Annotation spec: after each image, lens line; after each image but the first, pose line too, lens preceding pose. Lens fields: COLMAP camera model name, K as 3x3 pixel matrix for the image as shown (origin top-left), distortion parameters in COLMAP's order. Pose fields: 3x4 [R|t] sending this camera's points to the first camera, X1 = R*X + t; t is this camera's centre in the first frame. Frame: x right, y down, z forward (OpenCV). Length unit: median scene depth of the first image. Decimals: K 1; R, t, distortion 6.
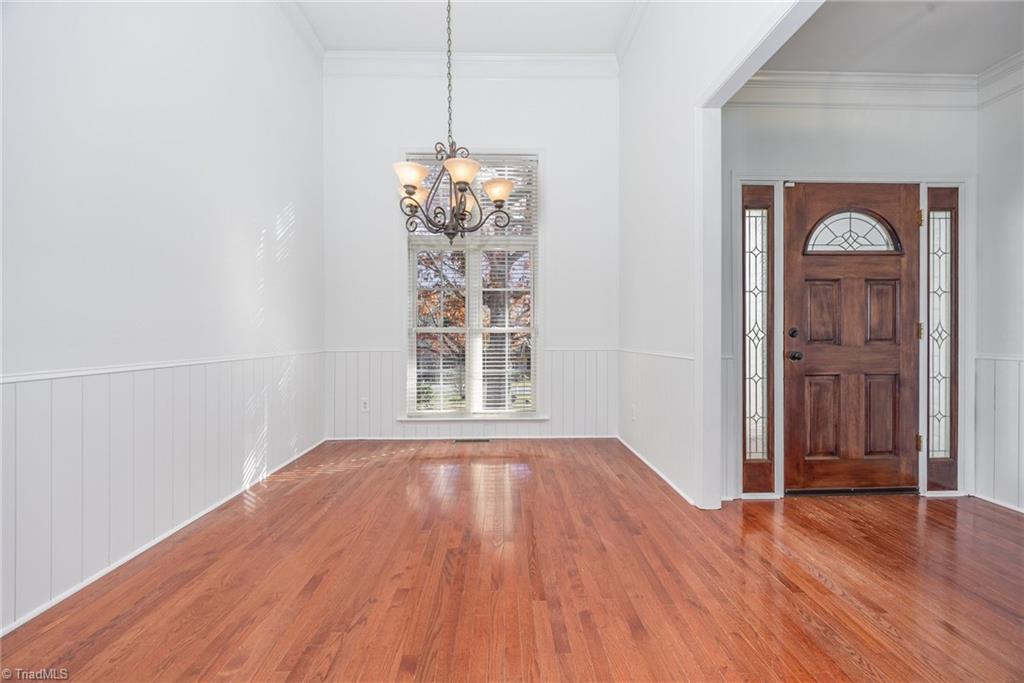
lens RADIAL K [[400.6, 0, 513.7], [0, 400.6, 338.7], [0, 0, 1]] dist [-0.002938, -0.000097]
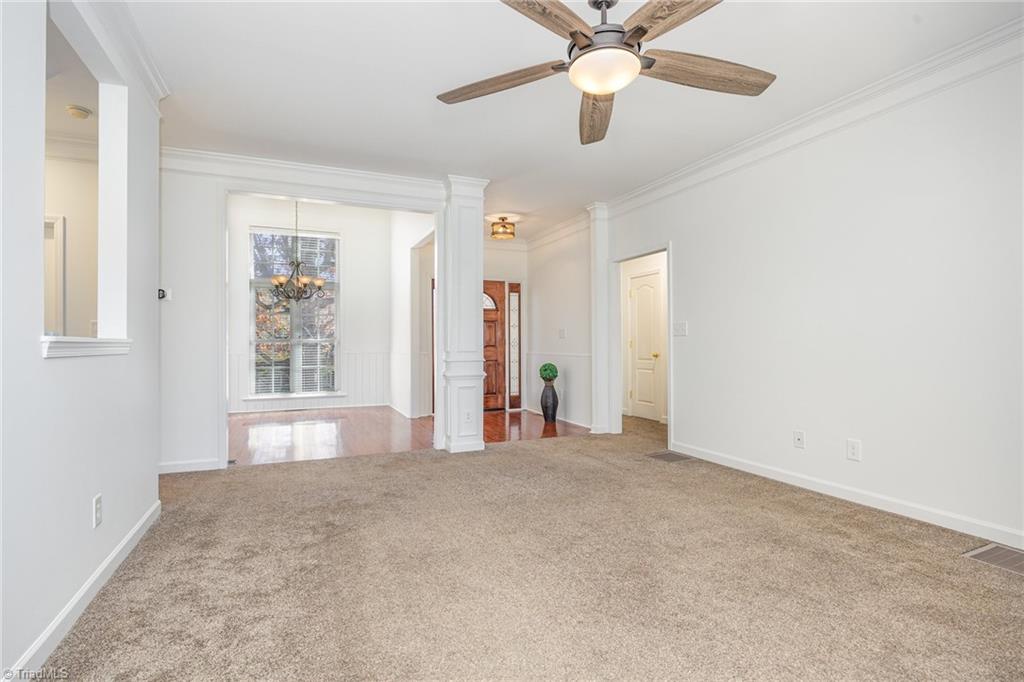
lens RADIAL K [[502.3, 0, 513.2], [0, 502.3, 339.1], [0, 0, 1]] dist [0.000896, 0.000015]
pose [[0.923909, -0.002735, 0.382602, -0.098141], [0.005496, 0.999966, -0.006124, -0.020019], [-0.382572, 0.007761, 0.923893, -1.811330]]
